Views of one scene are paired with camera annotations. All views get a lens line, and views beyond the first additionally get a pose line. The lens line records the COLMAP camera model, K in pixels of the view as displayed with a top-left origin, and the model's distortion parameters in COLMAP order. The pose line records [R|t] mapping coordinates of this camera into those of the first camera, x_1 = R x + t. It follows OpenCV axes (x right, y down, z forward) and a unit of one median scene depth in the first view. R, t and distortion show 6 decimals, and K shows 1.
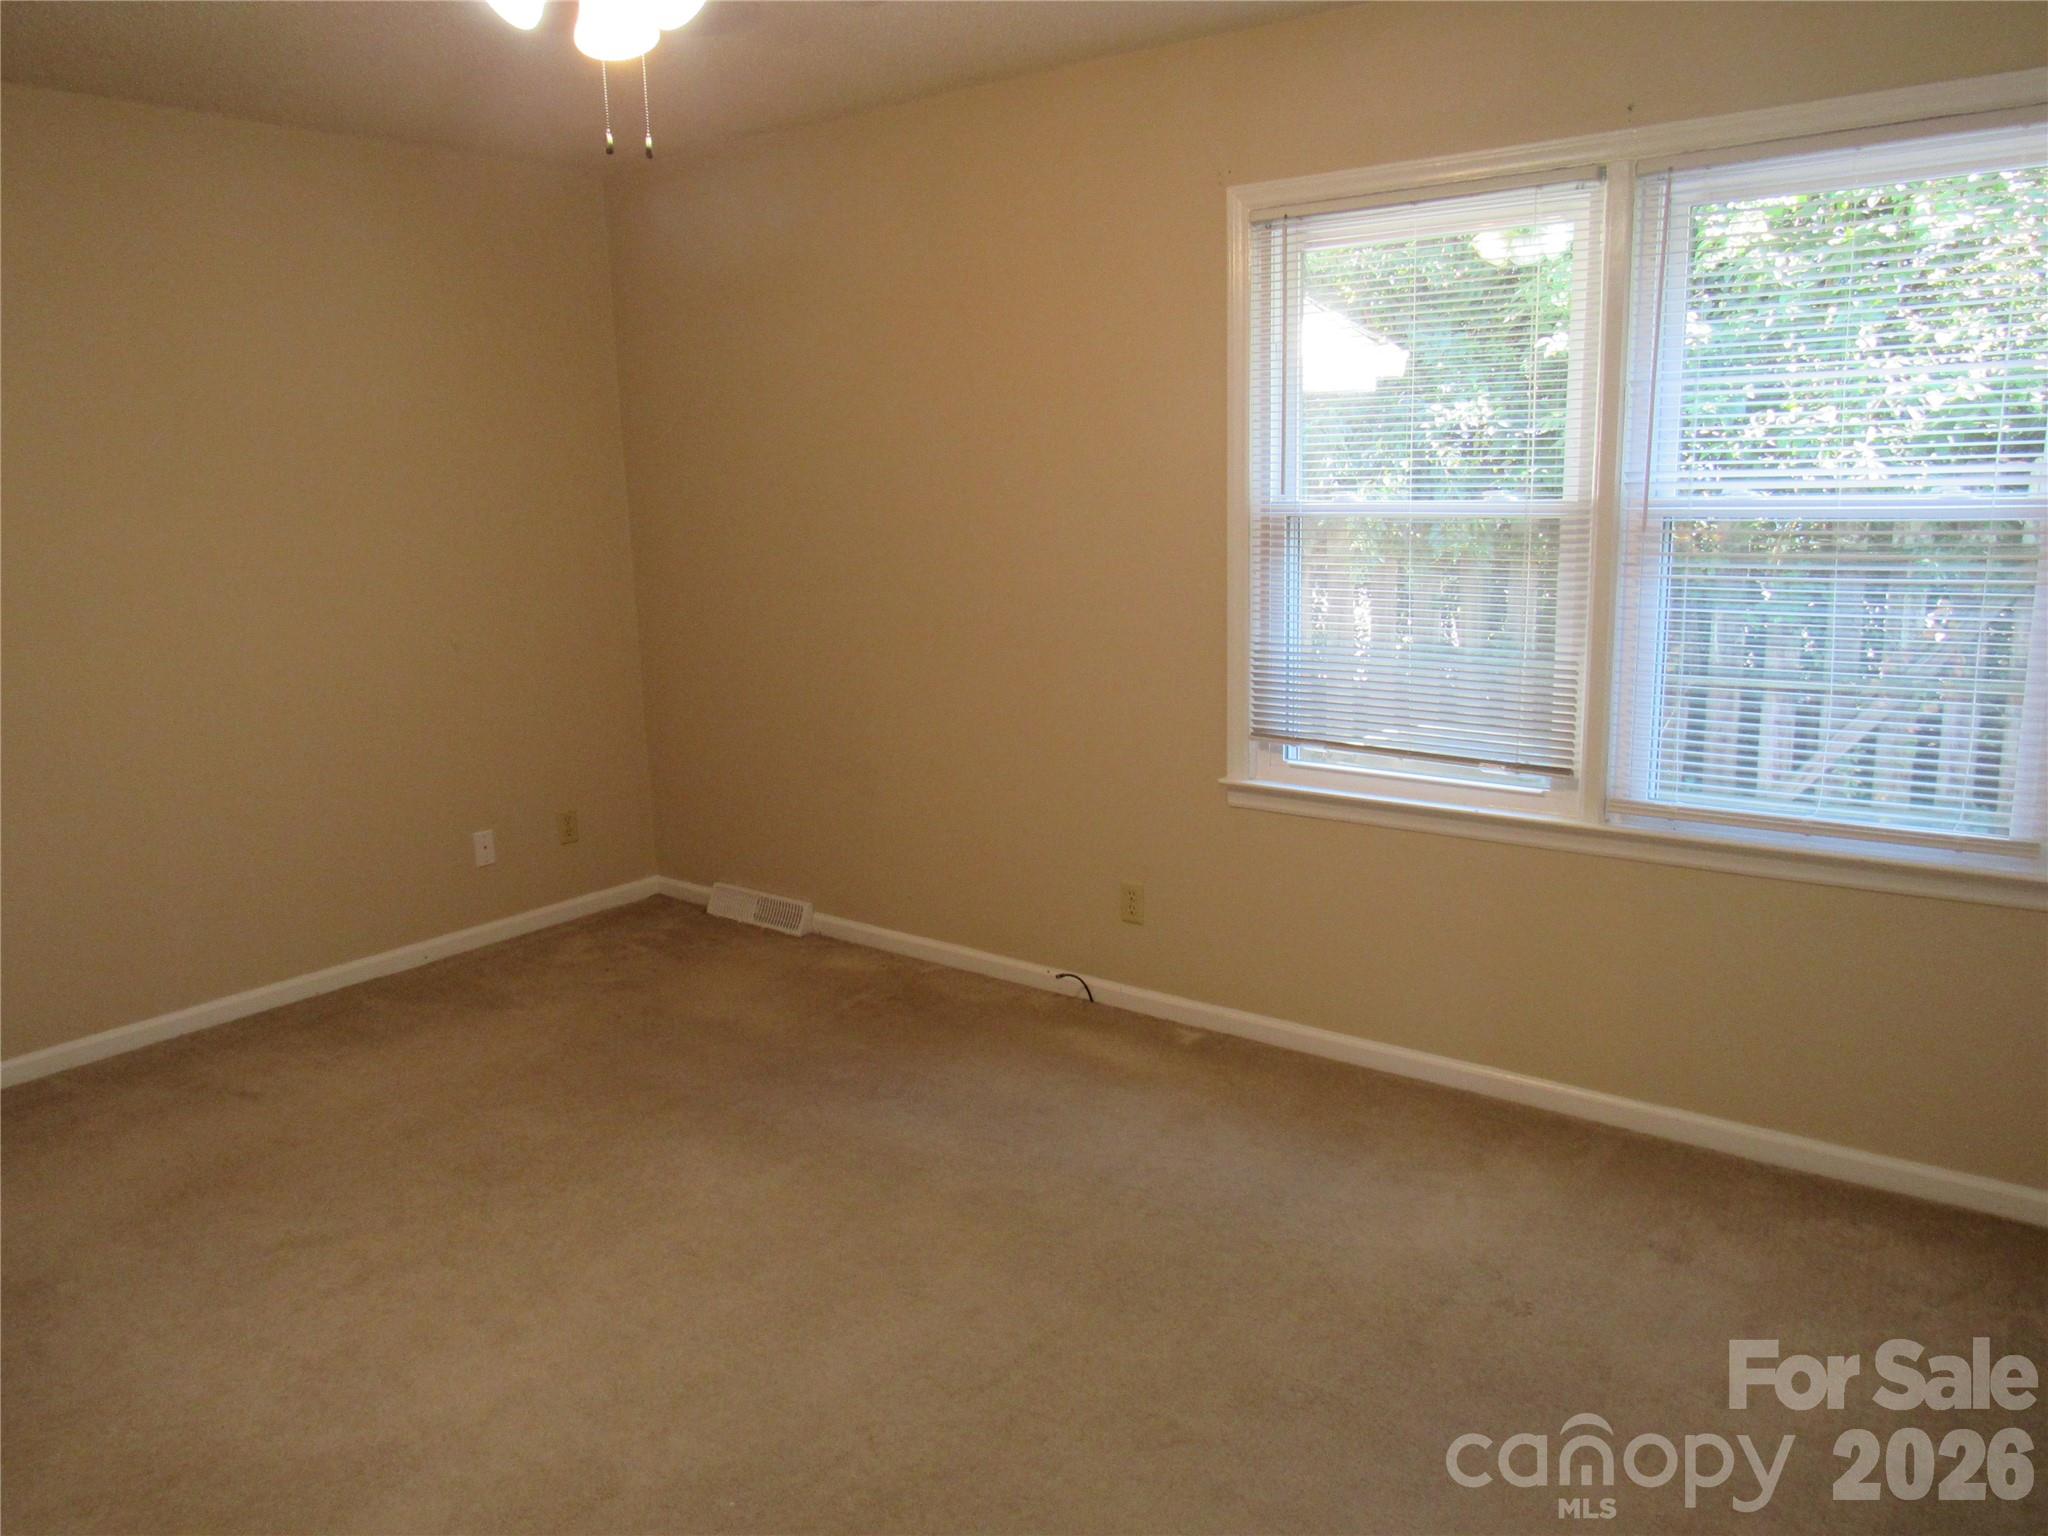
lens RADIAL K [[1487.6, 0, 1024.0], [0, 1487.6, 768.0], [0, 0, 1]] dist [-0.002452, -0.002075]
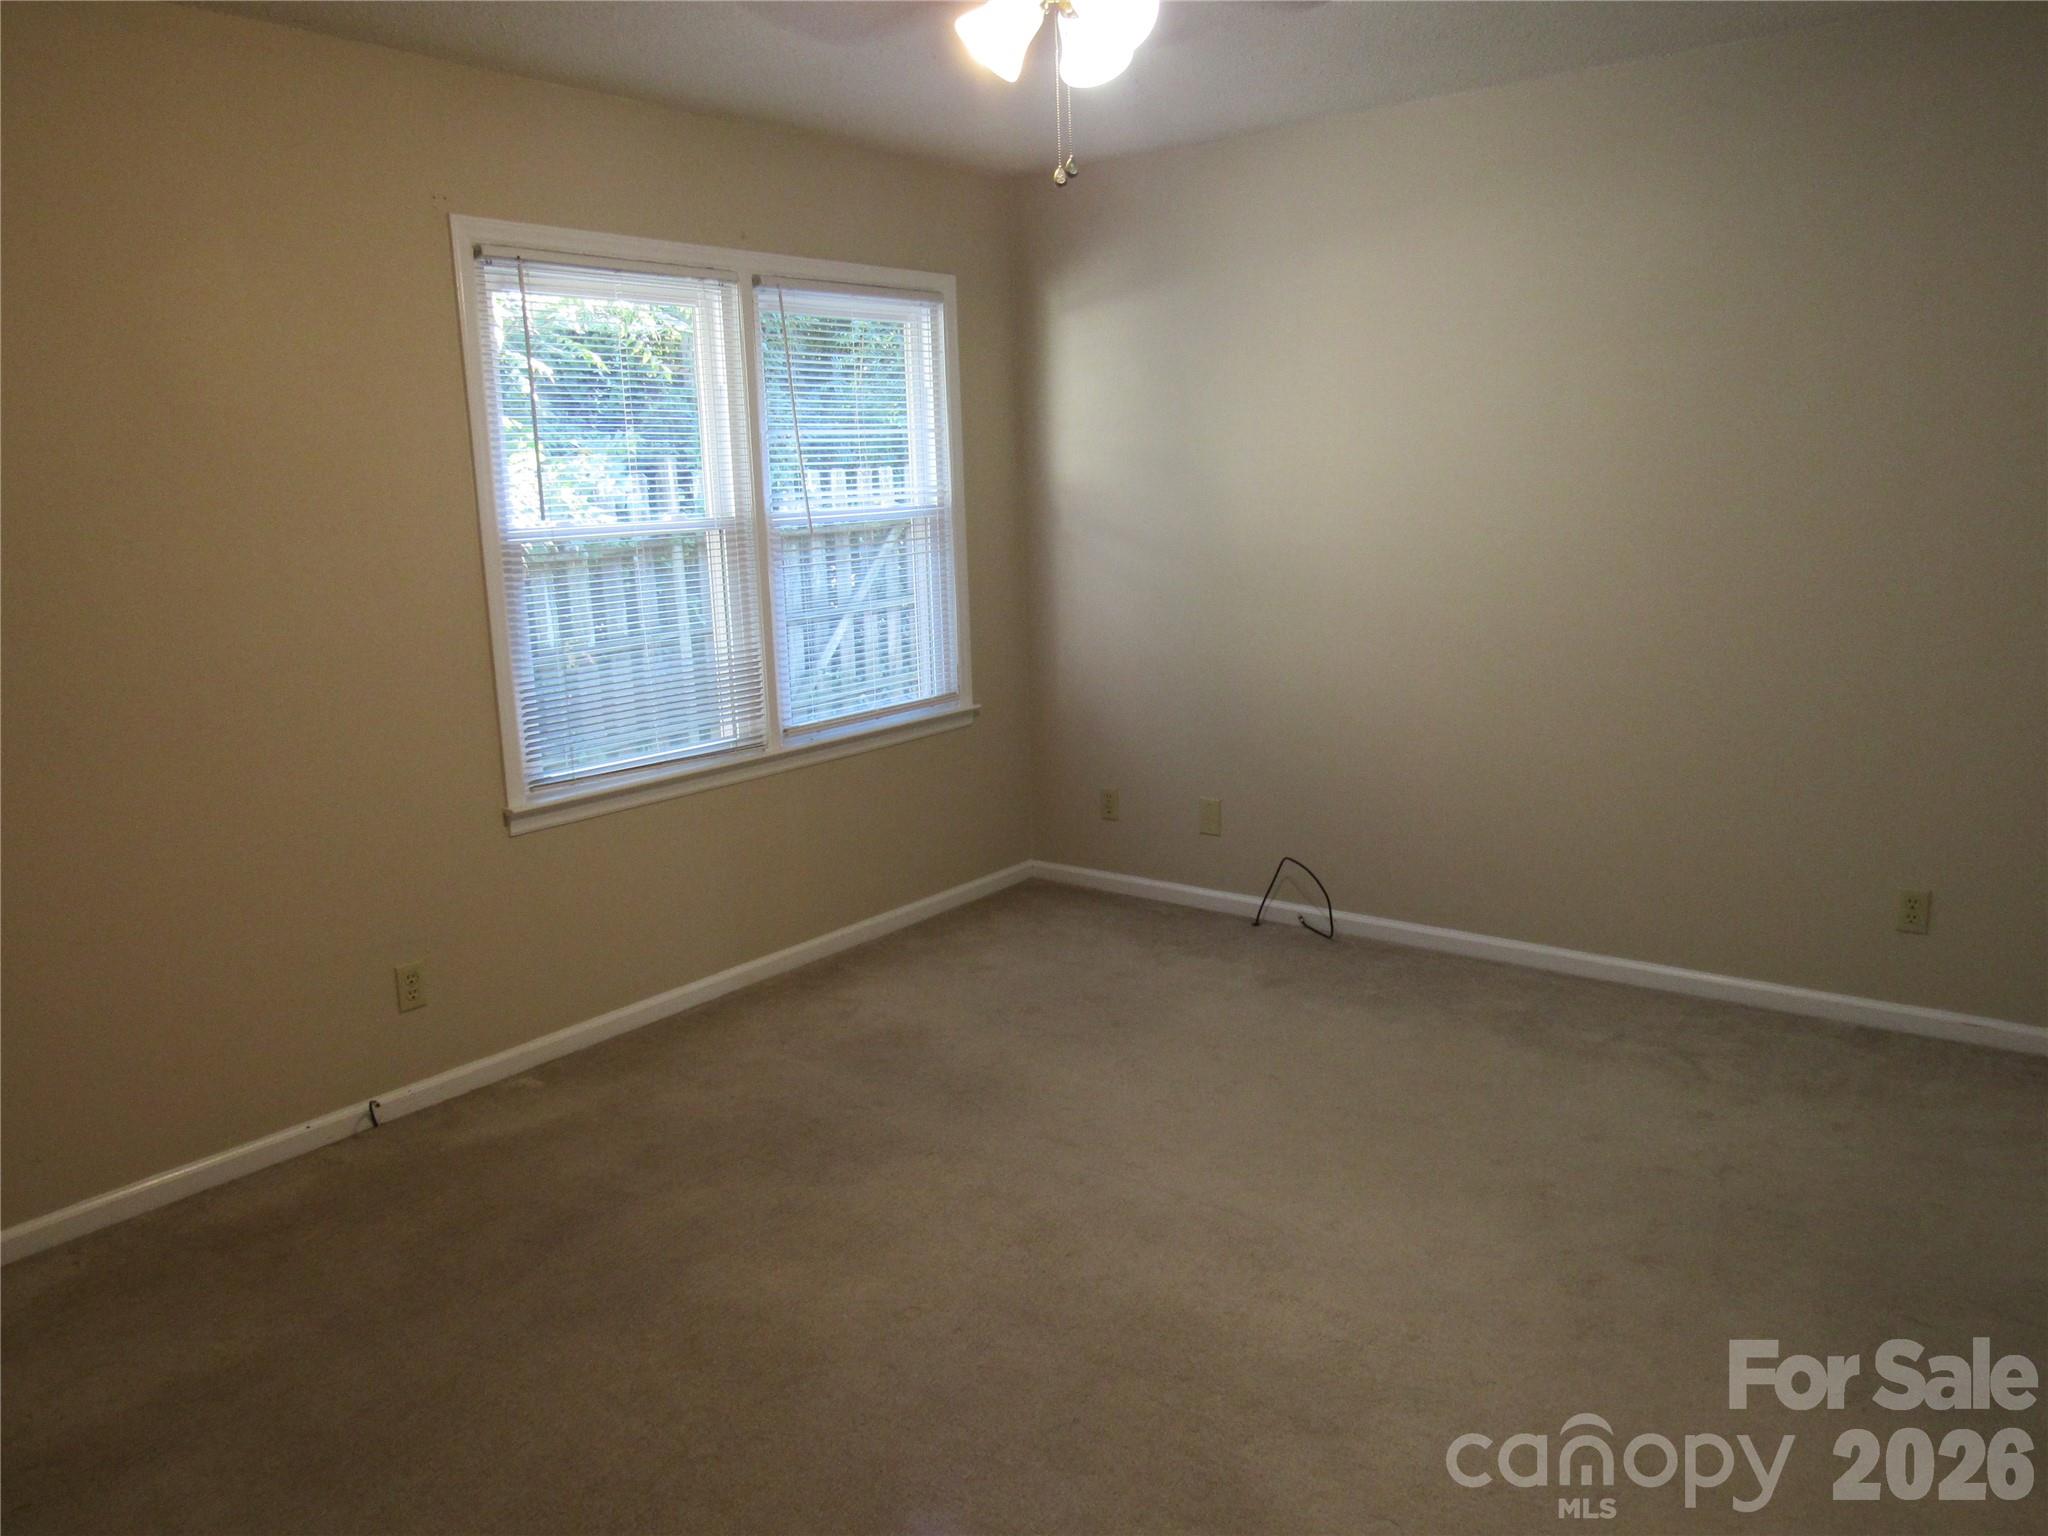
lens RADIAL K [[1461.5, 0, 1024.0], [0, 1461.5, 768.0], [0, 0, 1]] dist [-0.032326, 0.009319]
pose [[0.017283, -0.177975, 0.983883, -0.873953], [0.227491, 0.958921, 0.169463, -0.114740], [-0.973627, 0.220896, 0.057061, 0.659061]]
